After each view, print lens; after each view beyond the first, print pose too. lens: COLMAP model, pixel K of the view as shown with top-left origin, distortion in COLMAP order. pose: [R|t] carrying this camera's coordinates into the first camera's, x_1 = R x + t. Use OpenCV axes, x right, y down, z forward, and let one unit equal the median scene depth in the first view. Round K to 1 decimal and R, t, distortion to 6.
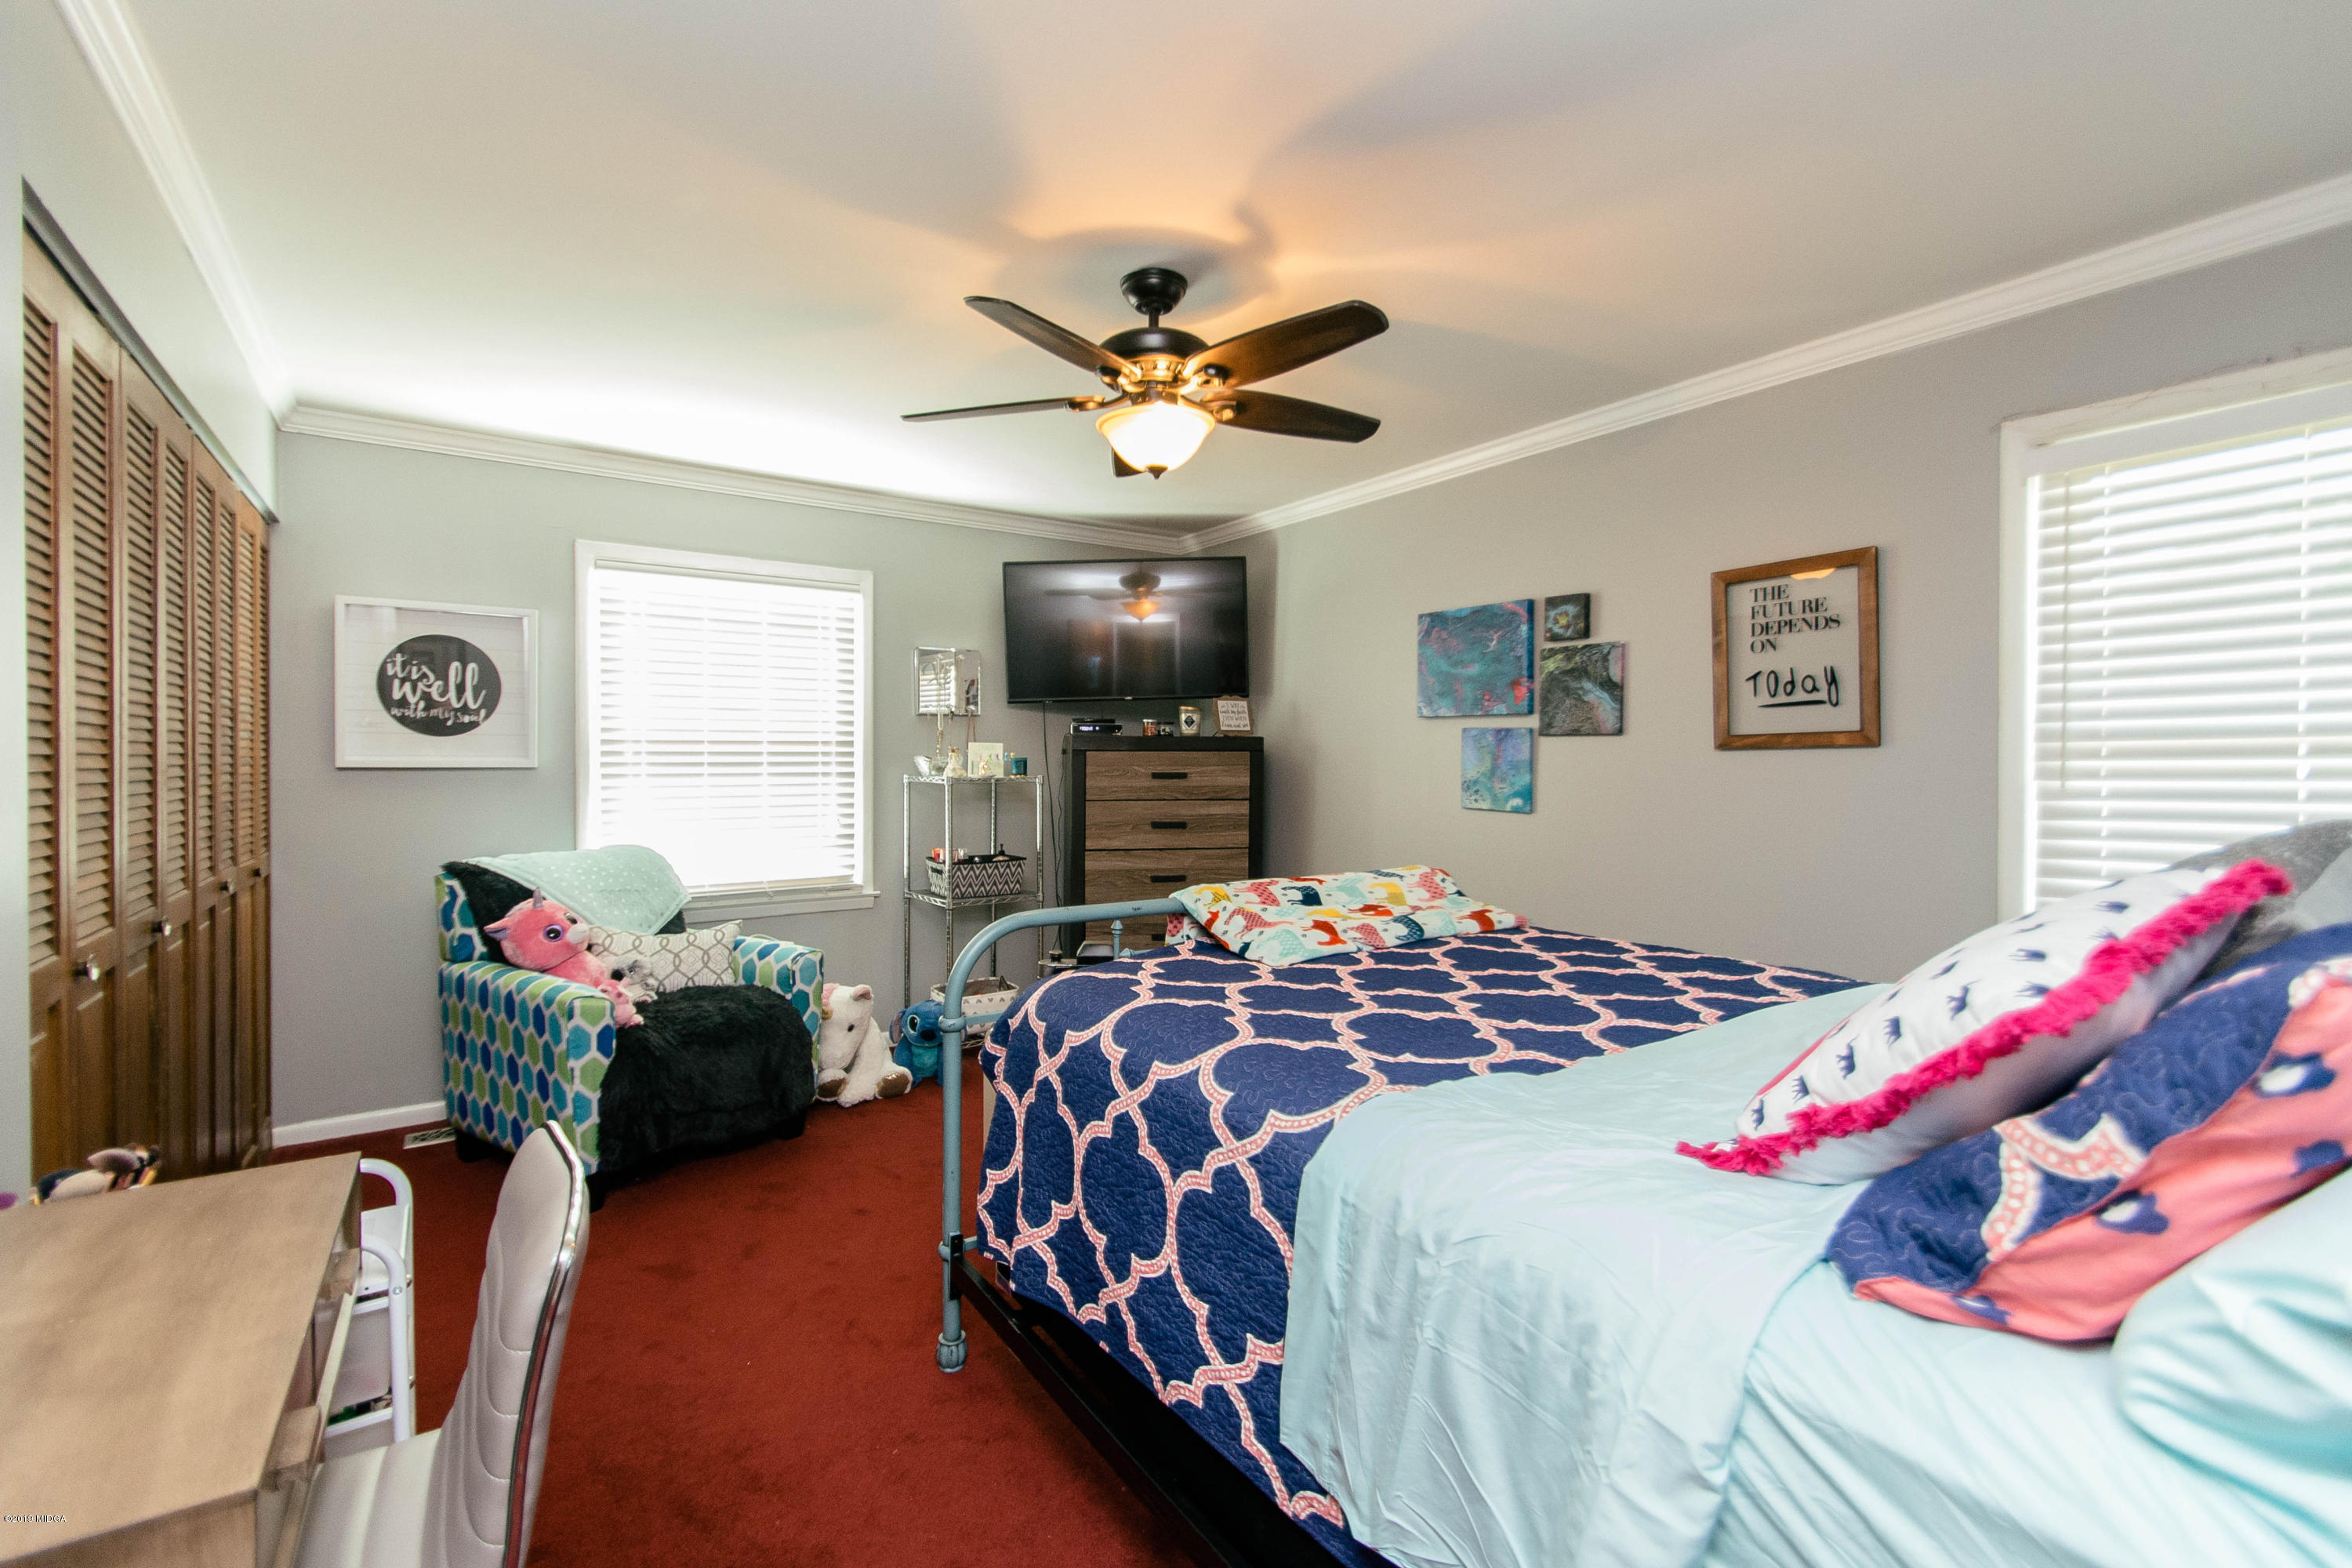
lens RADIAL K [[1035.9, 0, 1163.3], [0, 1035.9, 777.3], [0, 0, 1]] dist [0.014589, -0.007306]
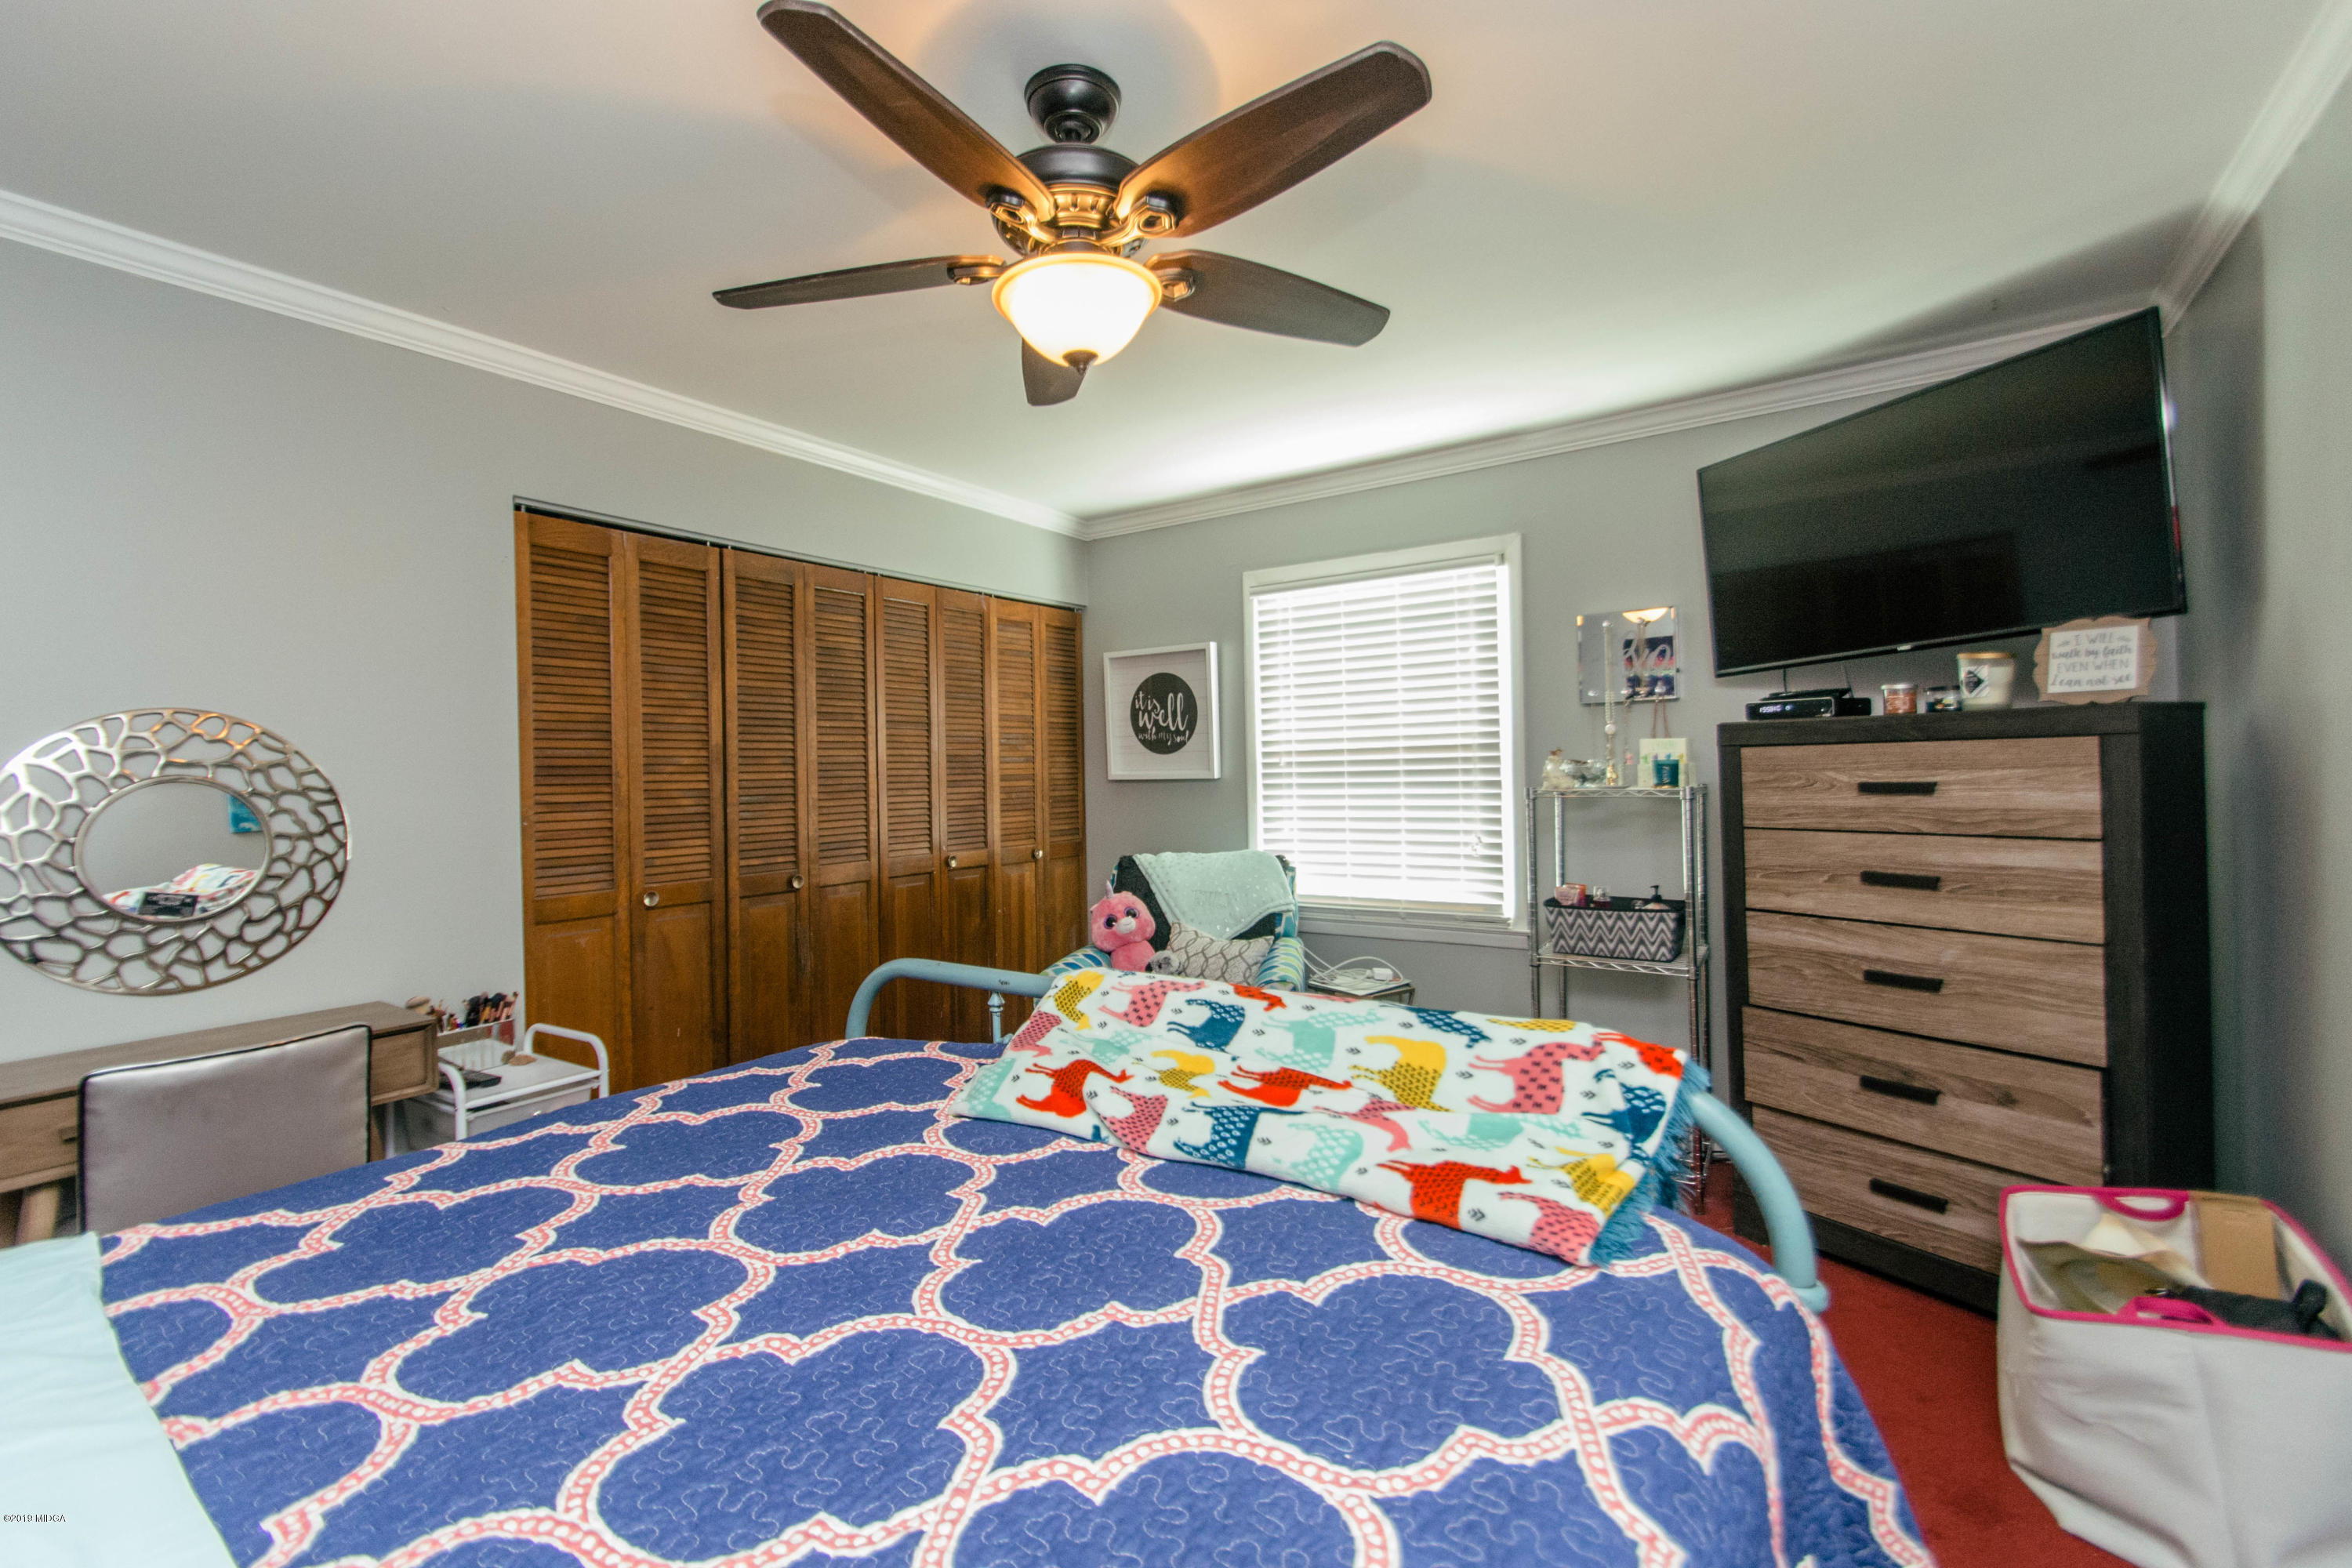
lens RADIAL K [[1035.9, 0, 1166.9], [0, 1035.9, 775.3], [0, 0, 1]] dist [0.014589, -0.007306]
pose [[0.350781, -0.003929, -0.936449, 0.396036], [0.006538, 0.999977, -0.001747, -0.010216], [0.936435, -0.005509, 0.350799, 0.481682]]
